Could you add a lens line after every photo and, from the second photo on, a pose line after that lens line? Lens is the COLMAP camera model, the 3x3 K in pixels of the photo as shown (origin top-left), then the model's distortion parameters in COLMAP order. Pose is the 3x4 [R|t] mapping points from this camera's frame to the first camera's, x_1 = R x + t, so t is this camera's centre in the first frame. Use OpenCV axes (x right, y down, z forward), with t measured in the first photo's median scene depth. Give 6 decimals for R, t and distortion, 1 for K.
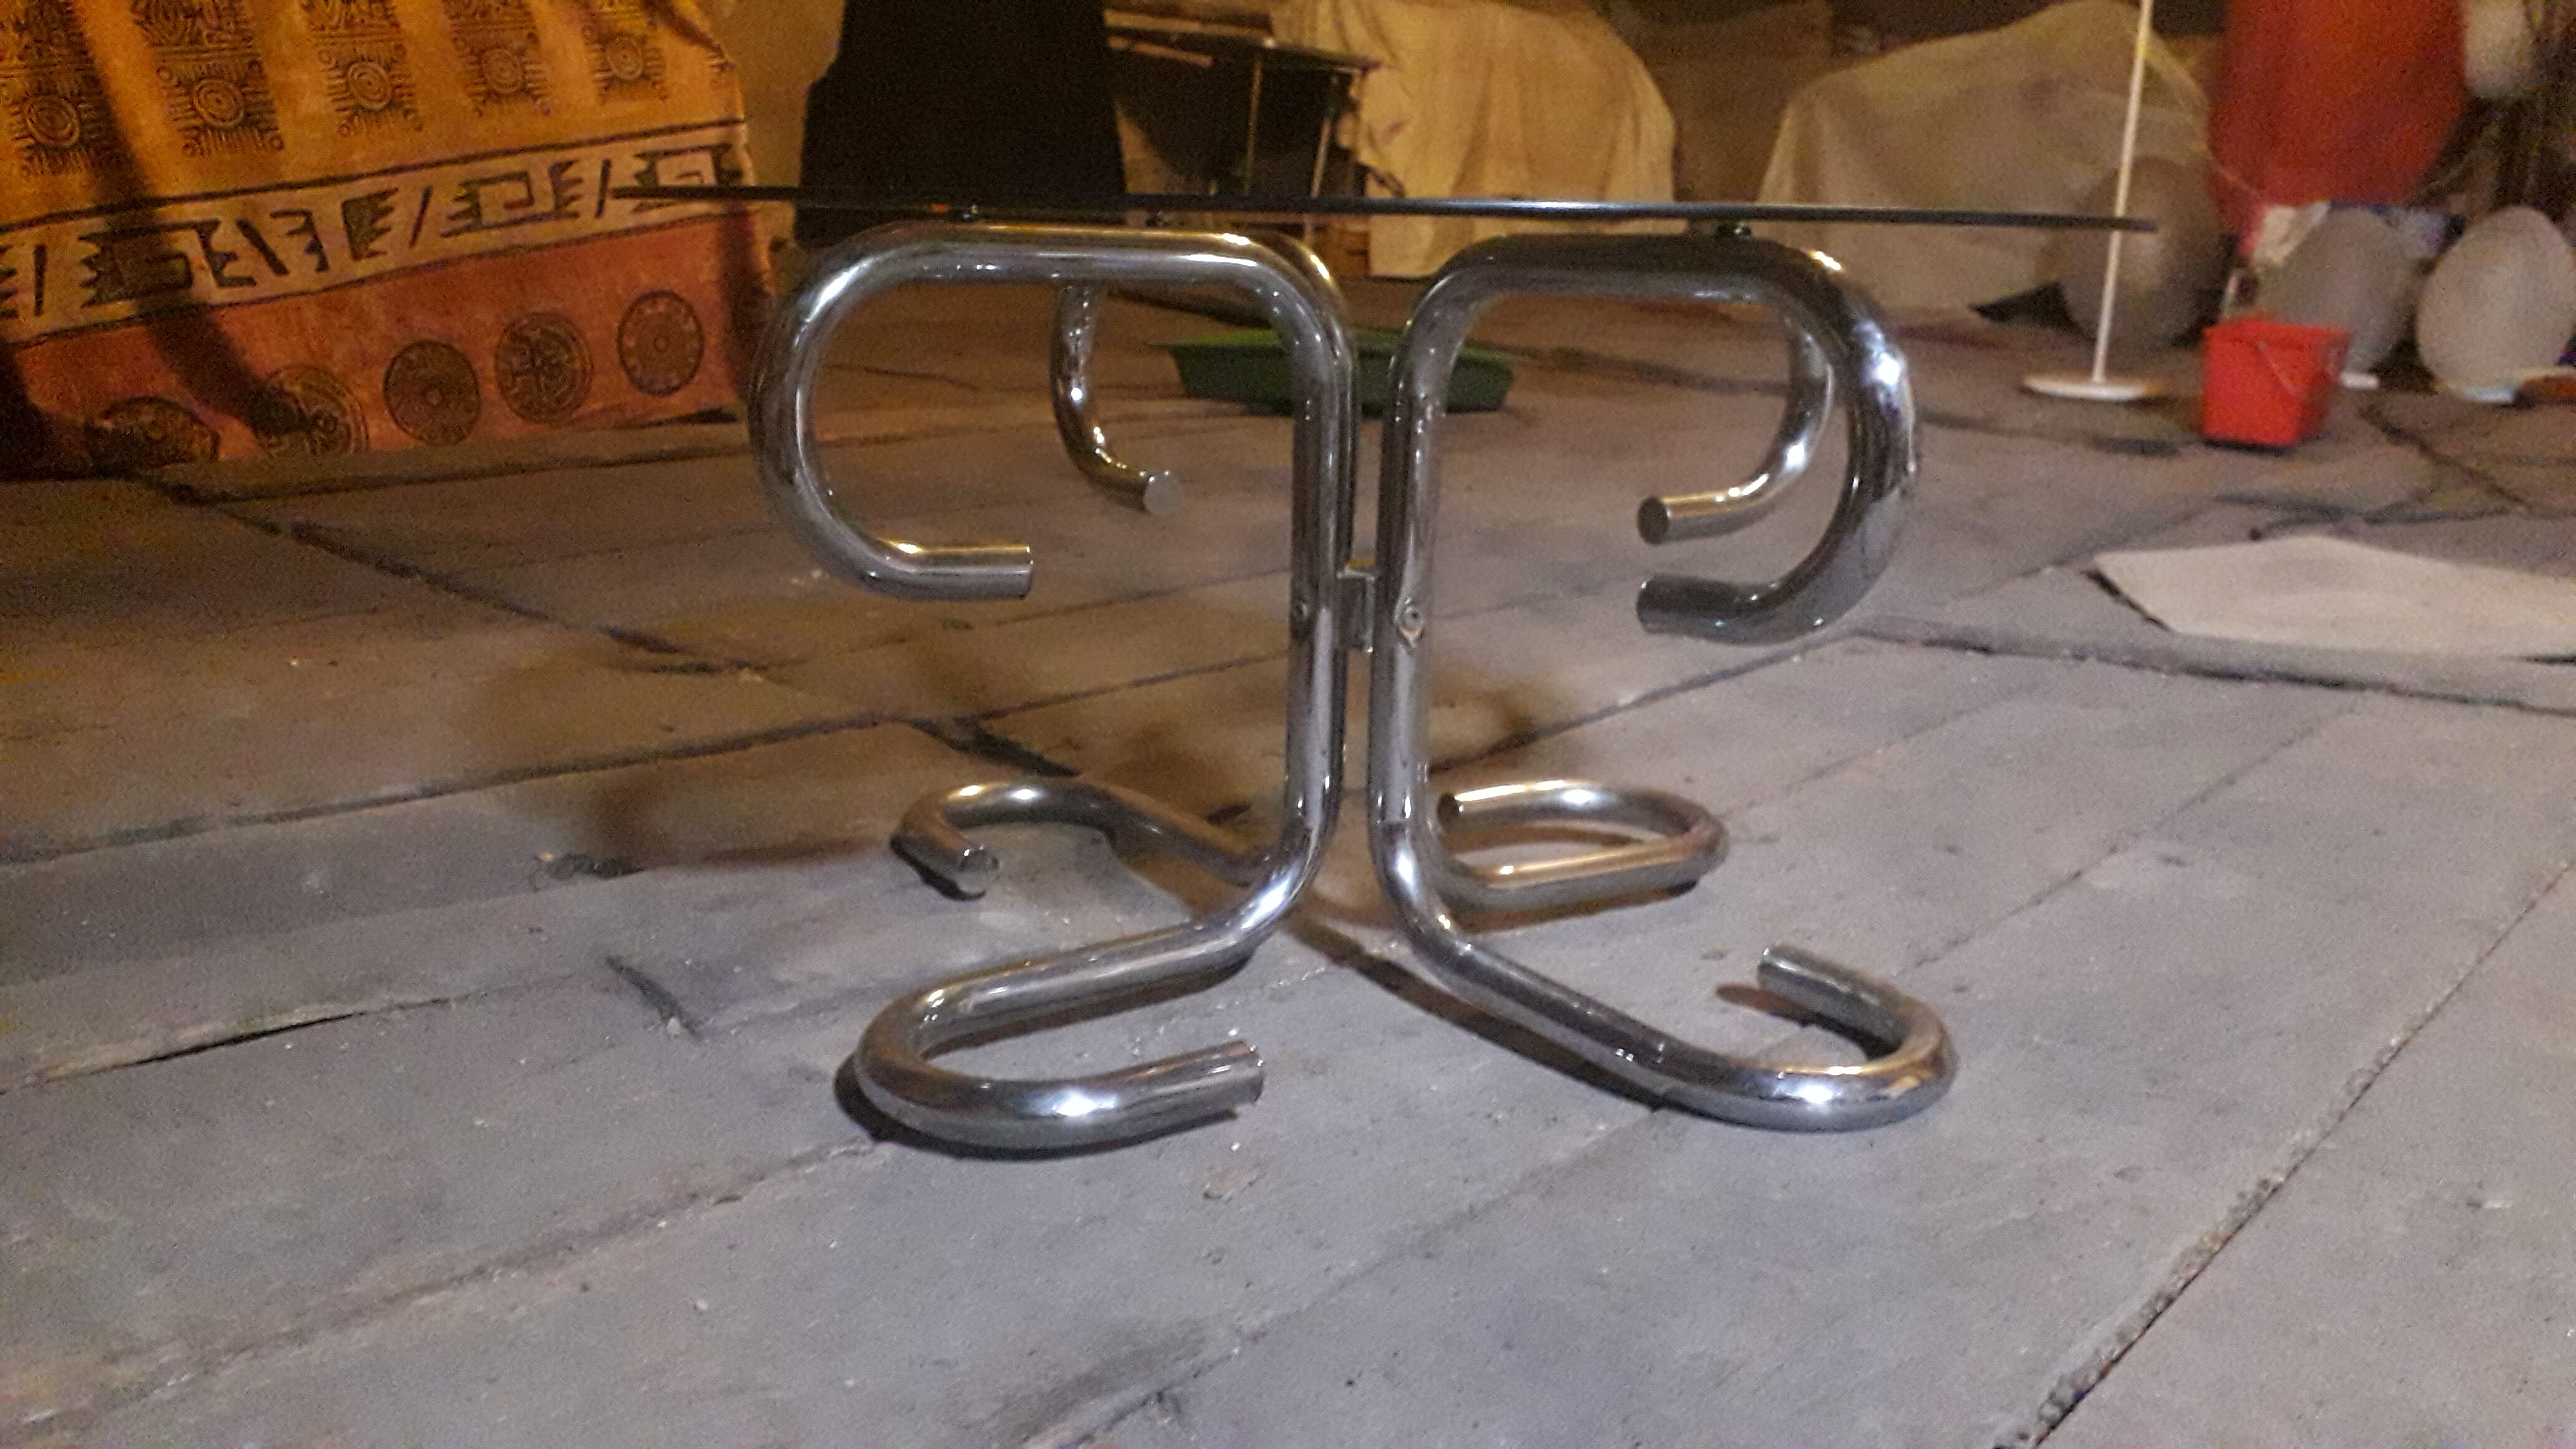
lens RADIAL K [[2011.1, 0, 1288.0], [0, 2011.1, 724.5], [0, 0, 1]] dist [0.043648, -0.091937]
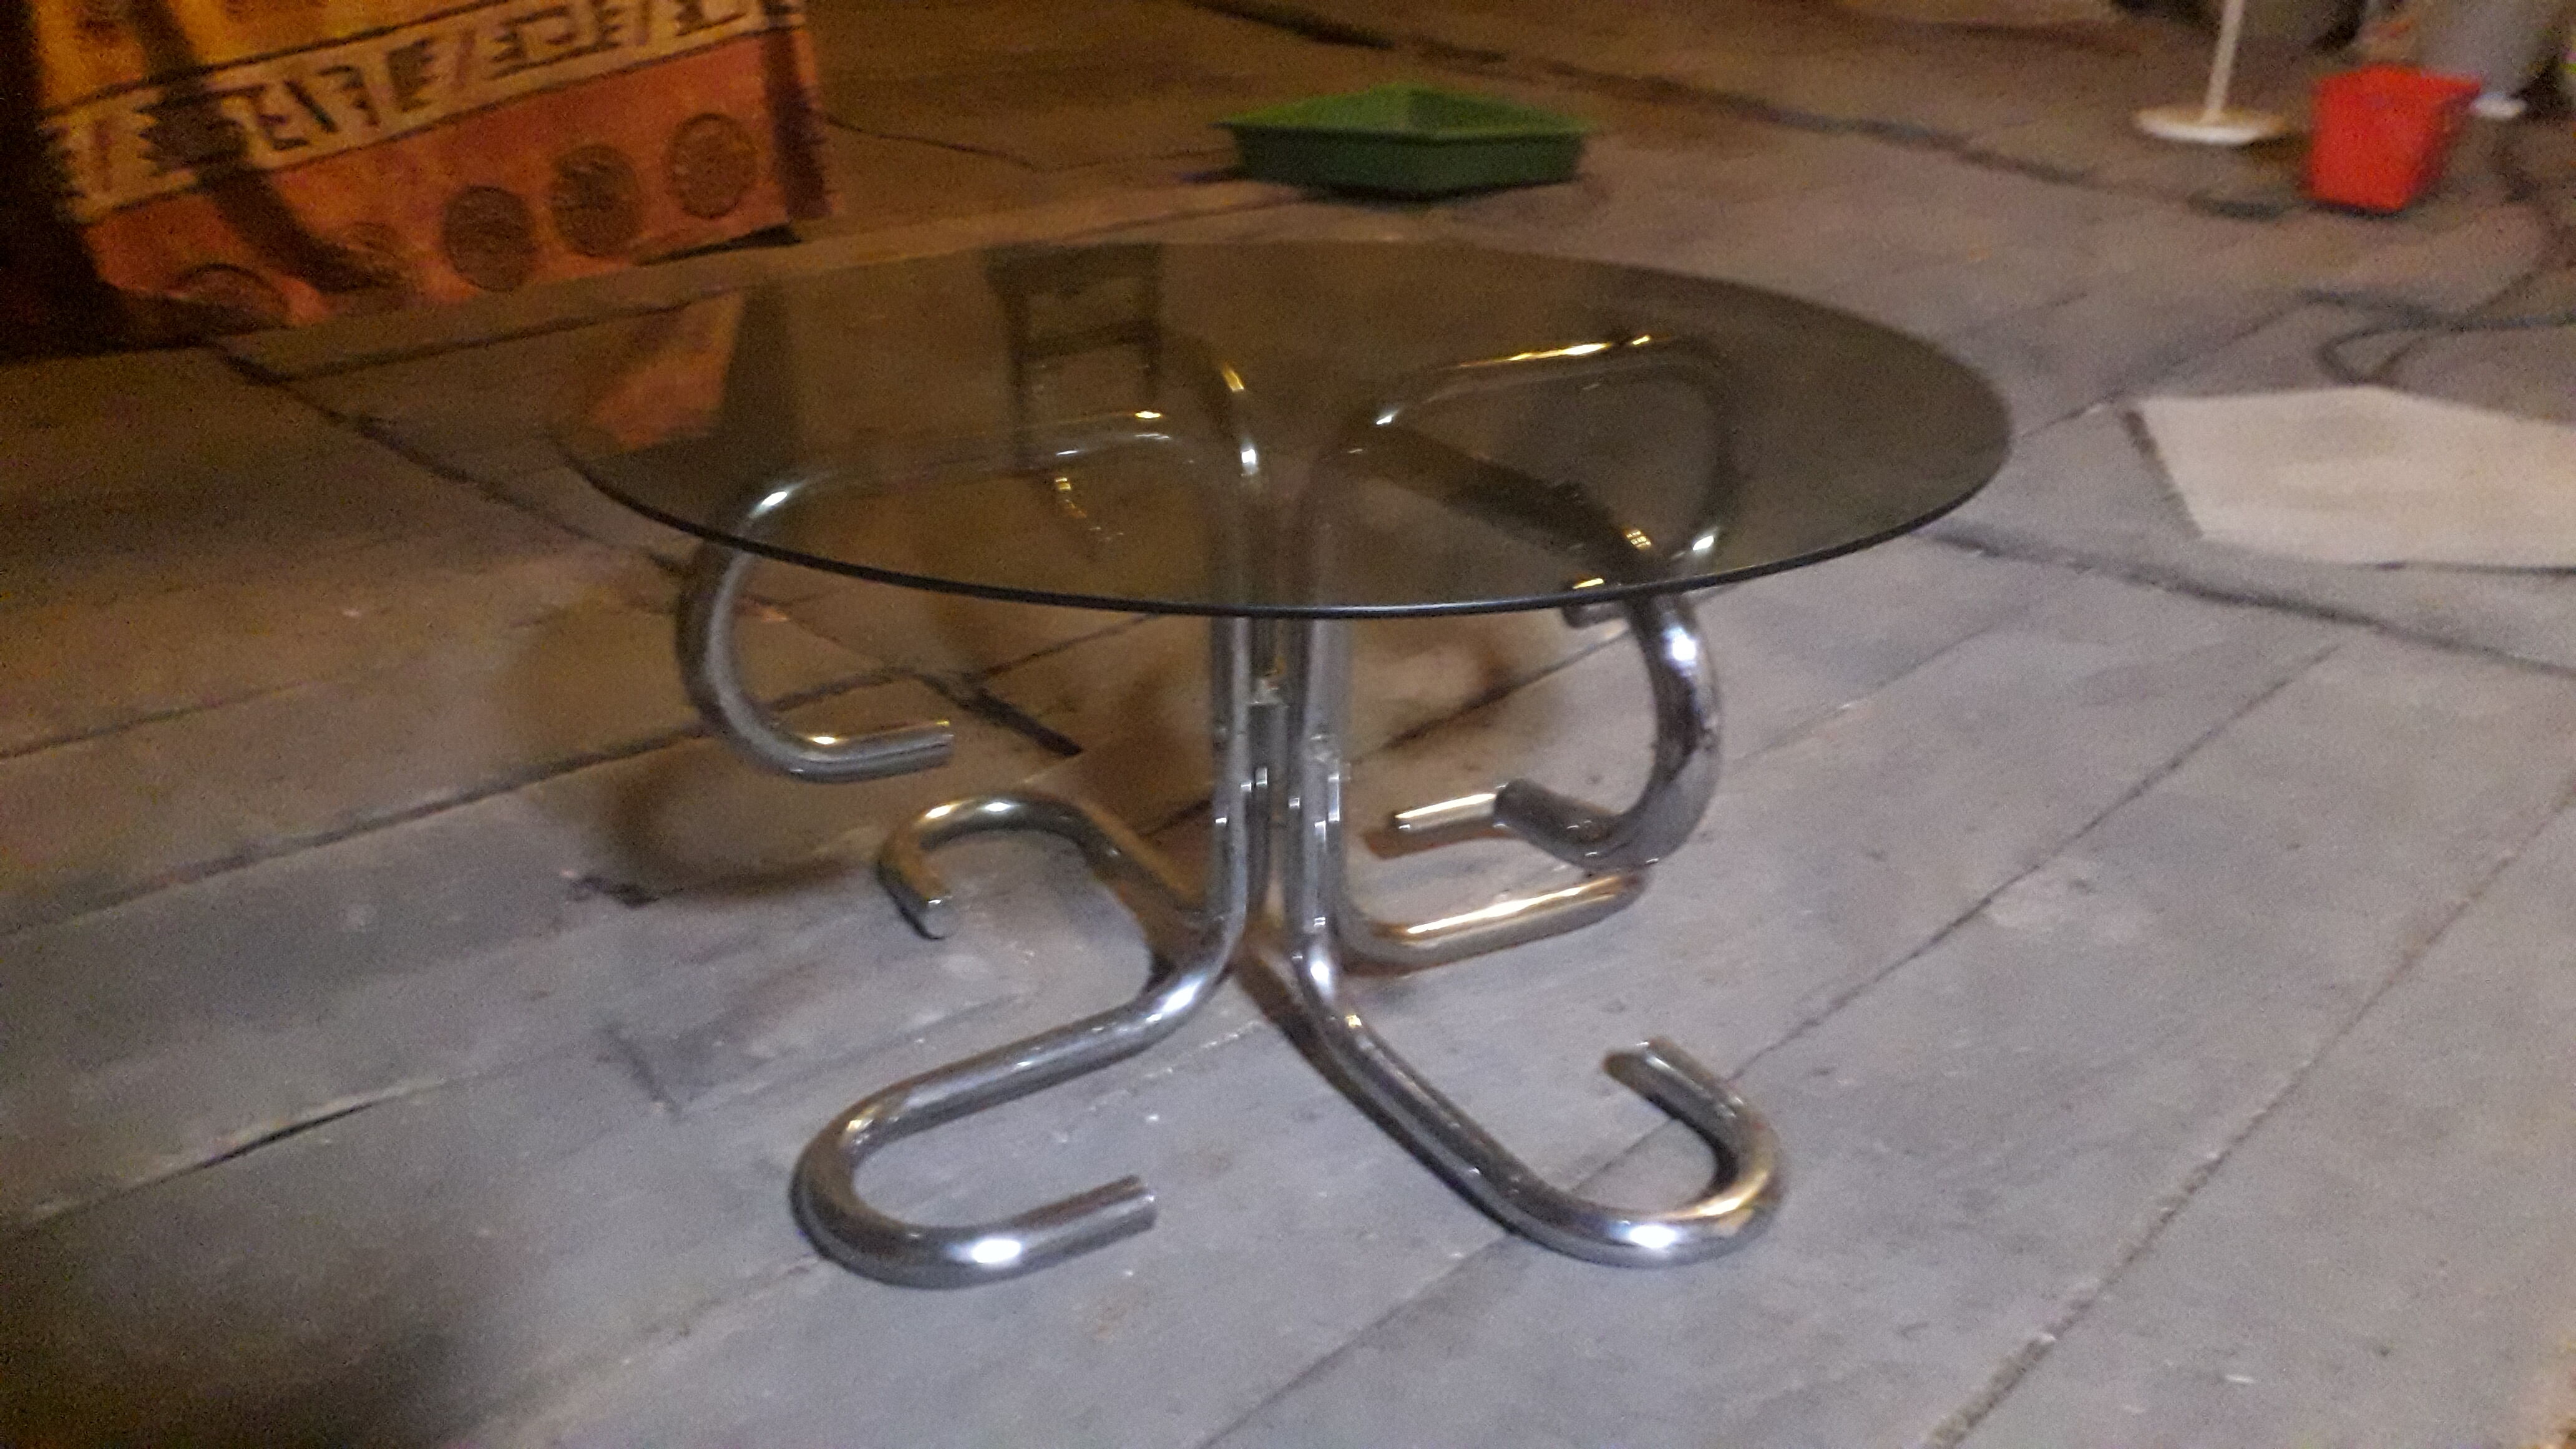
lens RADIAL K [[2011.1, 0, 1288.0], [0, 2011.1, 724.5], [0, 0, 1]] dist [0.043648, -0.091937]
pose [[0.998010, -0.000818, -0.063047, 0.047808], [0.011483, 0.985552, 0.168983, -0.100859], [0.061998, -0.169371, 0.983600, -0.021268]]
